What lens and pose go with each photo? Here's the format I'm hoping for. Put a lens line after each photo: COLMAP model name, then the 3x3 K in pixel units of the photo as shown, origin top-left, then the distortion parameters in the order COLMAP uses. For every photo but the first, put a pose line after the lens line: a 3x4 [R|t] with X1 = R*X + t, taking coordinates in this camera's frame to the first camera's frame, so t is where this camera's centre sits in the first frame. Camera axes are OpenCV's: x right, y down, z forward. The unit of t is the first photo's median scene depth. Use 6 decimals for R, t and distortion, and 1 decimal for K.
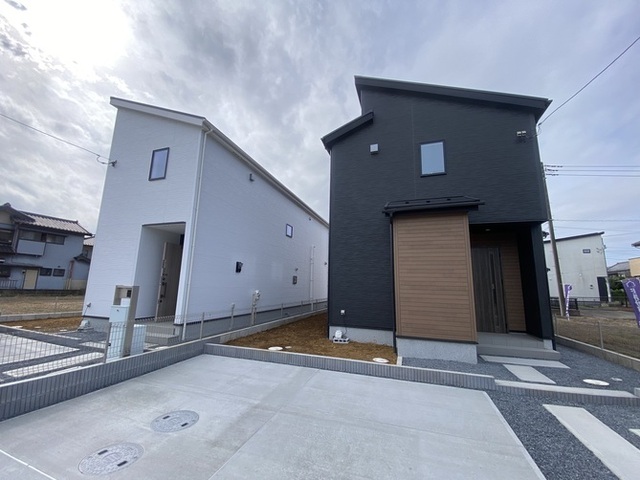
lens RADIAL K [[257.4, 0, 320.5], [0, 257.4, 241.9], [0, 0, 1]] dist [0.002514, -0.011143]
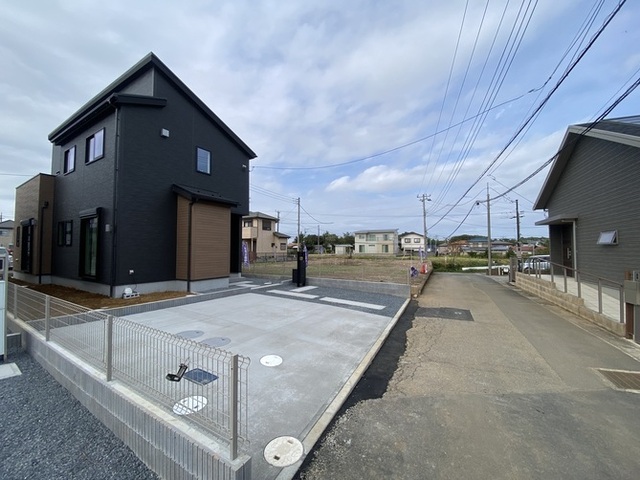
lens RADIAL K [[257.4, 0, 320.5], [0, 257.4, 241.9], [0, 0, 1]] dist [0.002514, -0.011143]
pose [[0.208740, 0.007770, 0.977940, -0.868040], [-0.161592, 0.986498, 0.026653, -0.020205], [-0.964529, -0.163591, 0.207177, -0.011840]]
